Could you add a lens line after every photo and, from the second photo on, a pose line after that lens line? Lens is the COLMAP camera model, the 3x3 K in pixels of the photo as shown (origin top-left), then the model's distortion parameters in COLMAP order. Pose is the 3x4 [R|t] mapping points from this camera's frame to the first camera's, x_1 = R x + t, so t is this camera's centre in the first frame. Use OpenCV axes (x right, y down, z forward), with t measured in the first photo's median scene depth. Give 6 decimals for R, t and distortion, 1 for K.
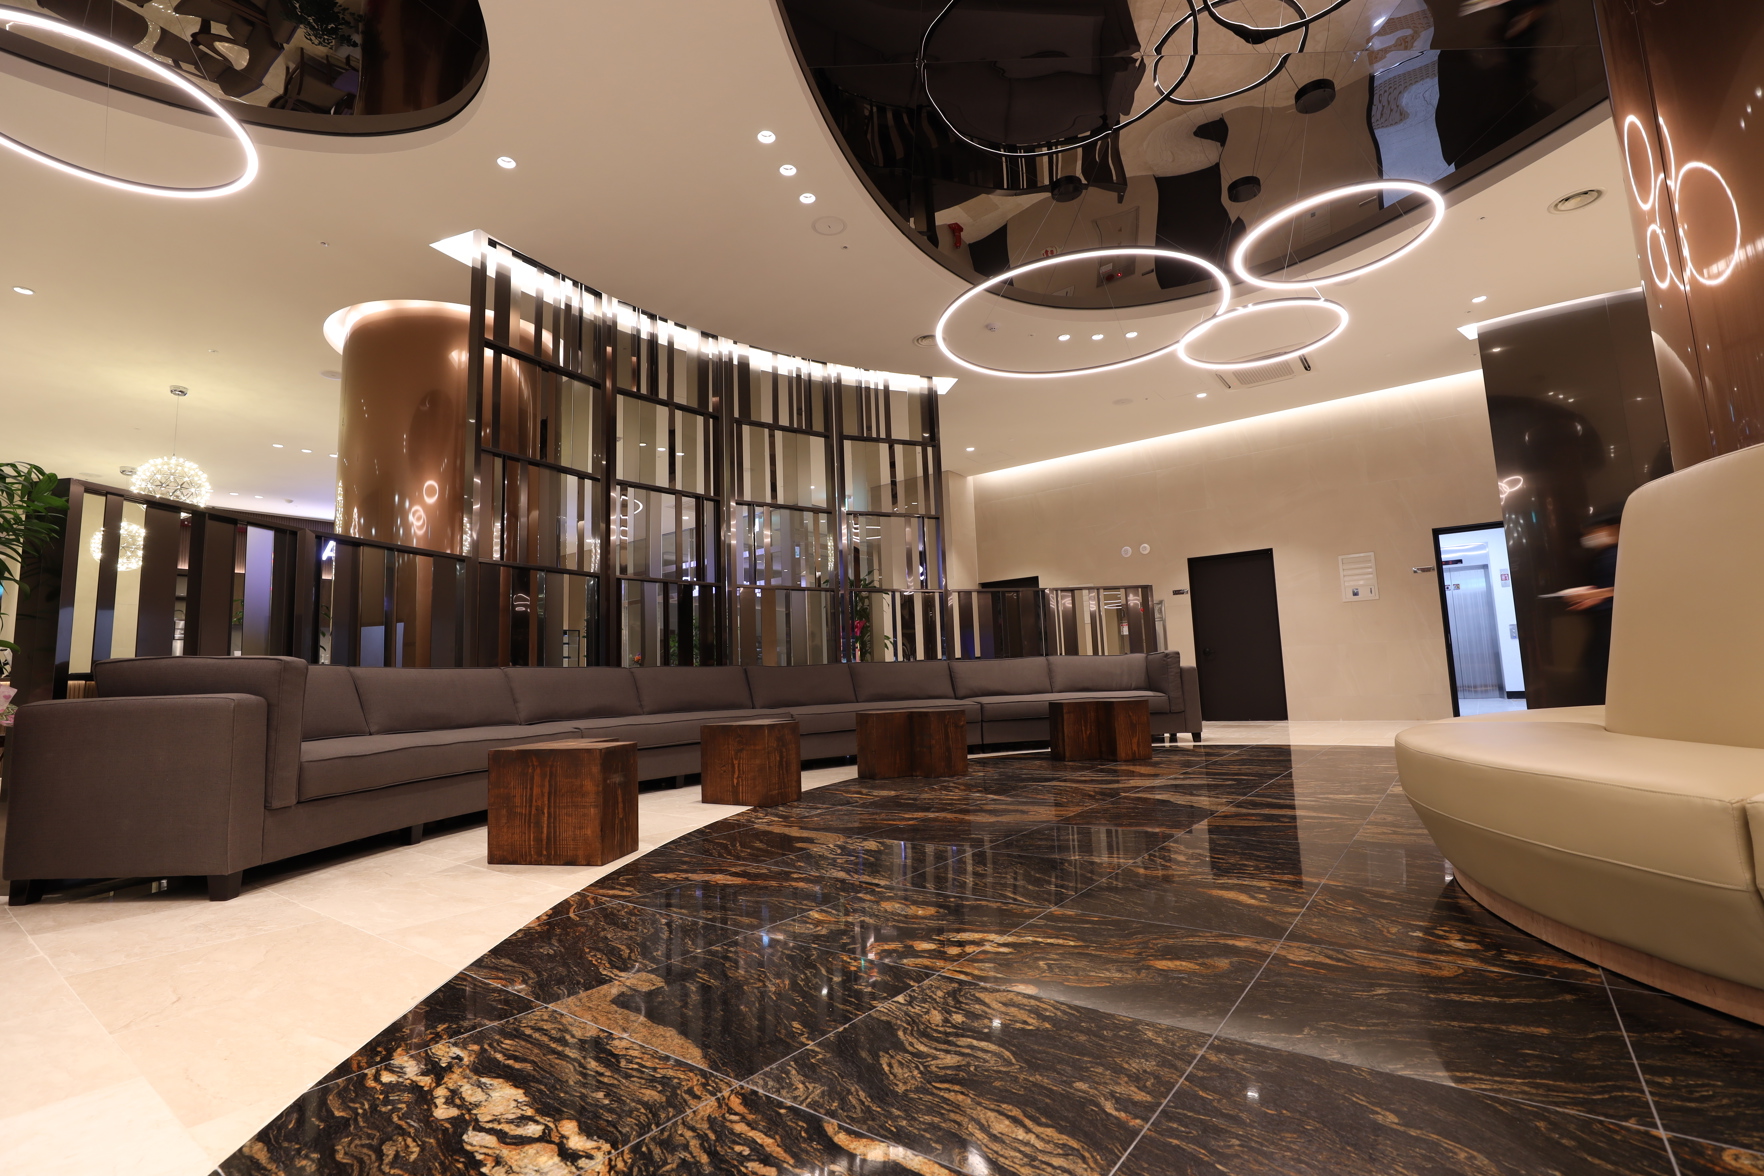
lens RADIAL K [[809.4, 0, 882.0], [0, 809.4, 588.0], [0, 0, 1]] dist [-0.020223, -0.000080]
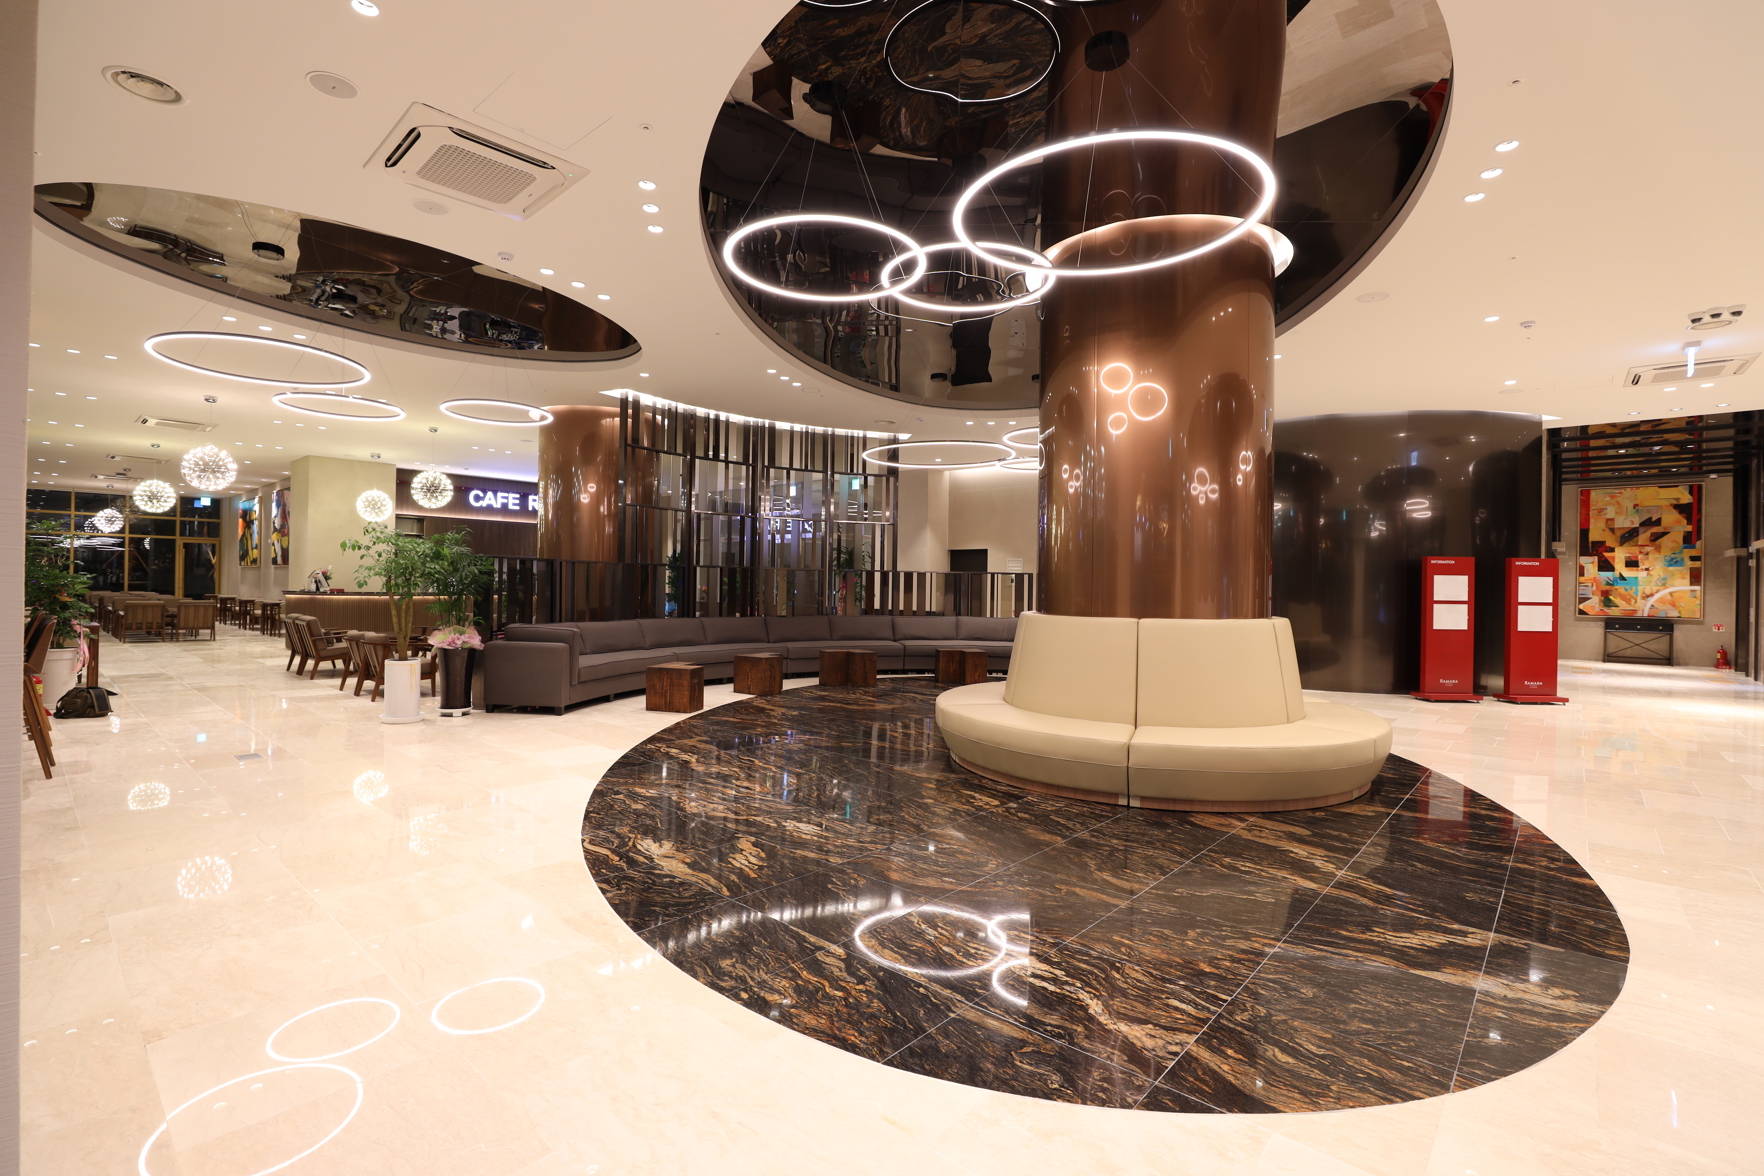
lens RADIAL K [[823.7, 0, 882.0], [0, 823.7, 588.0], [0, 0, 1]] dist [0.001224, 0.000112]
pose [[0.995423, 0.055974, -0.077465, 0.219585], [-0.046080, 0.991200, 0.124093, -0.200891], [0.083729, -0.119955, 0.989242, -0.739775]]
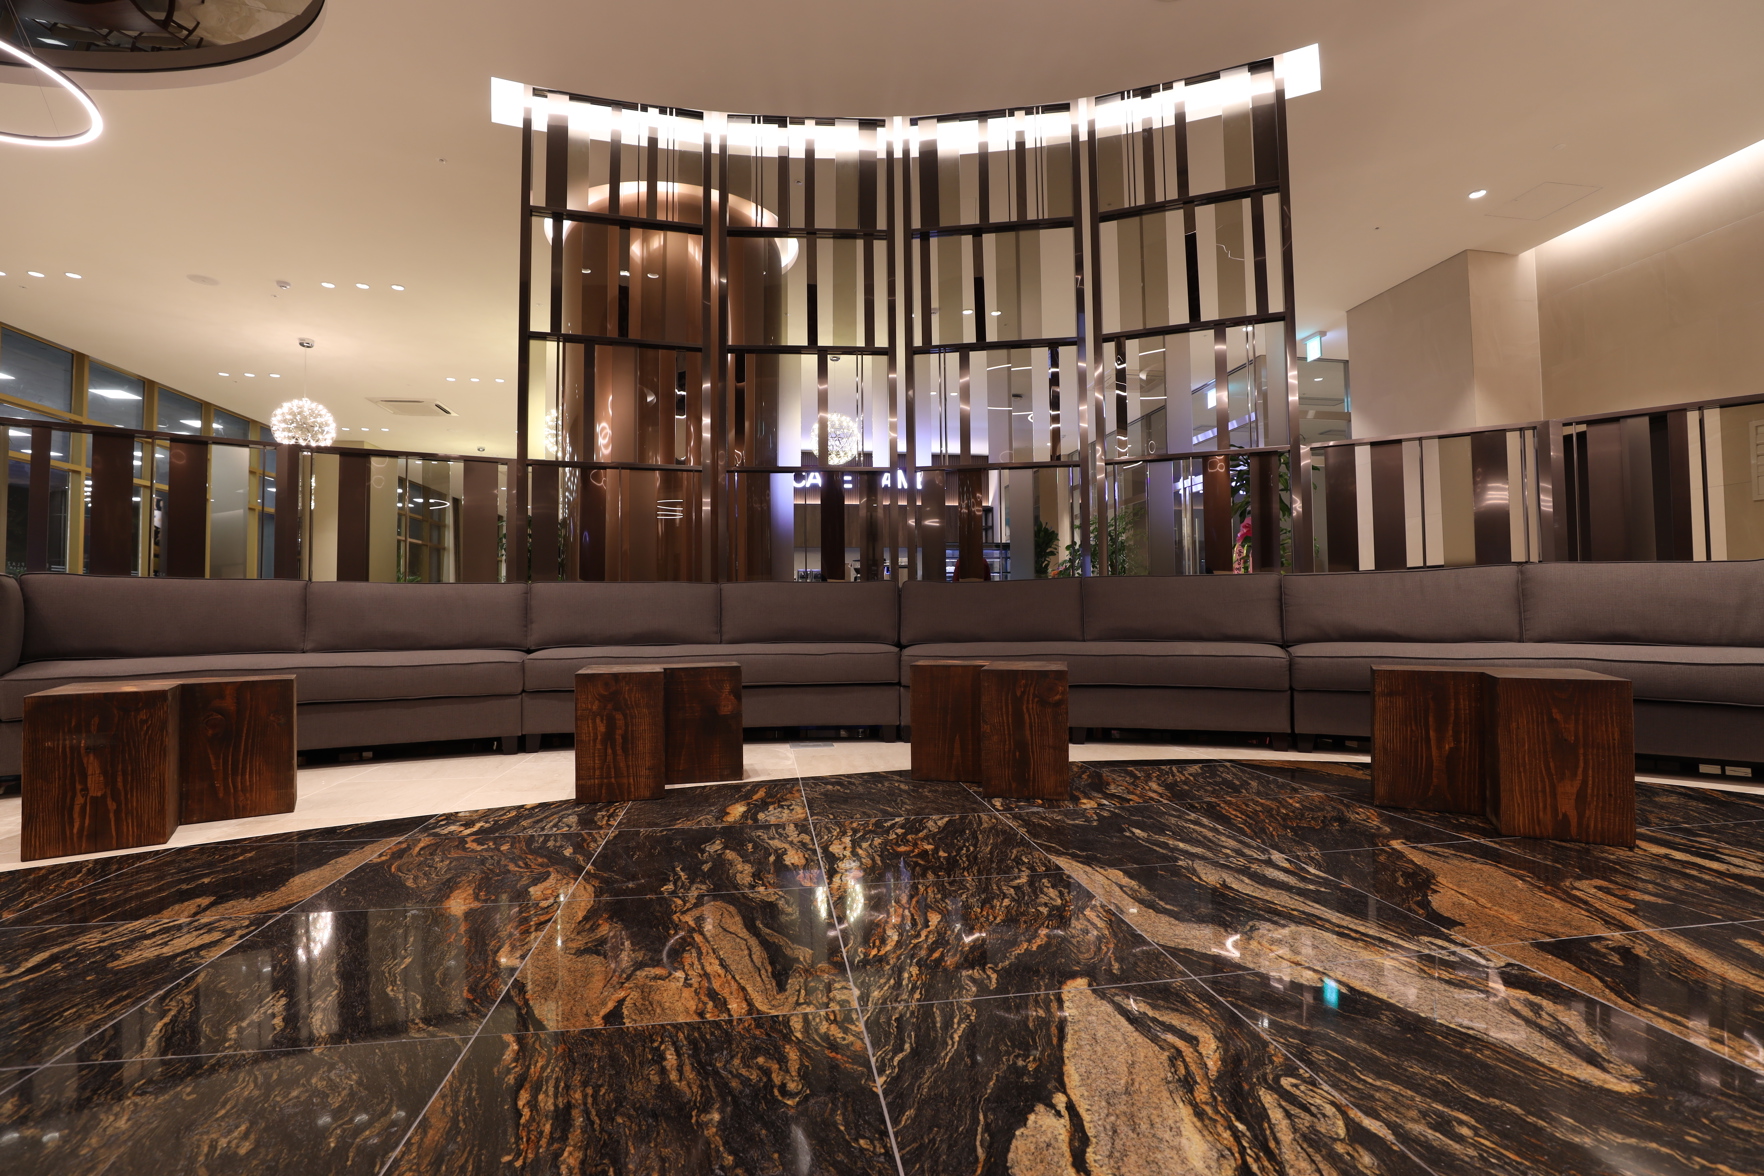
lens RADIAL K [[807.8, 0, 879.9], [0, 807.8, 574.6], [0, 0, 1]] dist [-0.017371, 0.000007]
pose [[0.721380, 0.000929, -0.692539, 0.315799], [0.060923, 0.996037, 0.064796, 0.045331], [0.689855, -0.088934, 0.718464, 0.493839]]
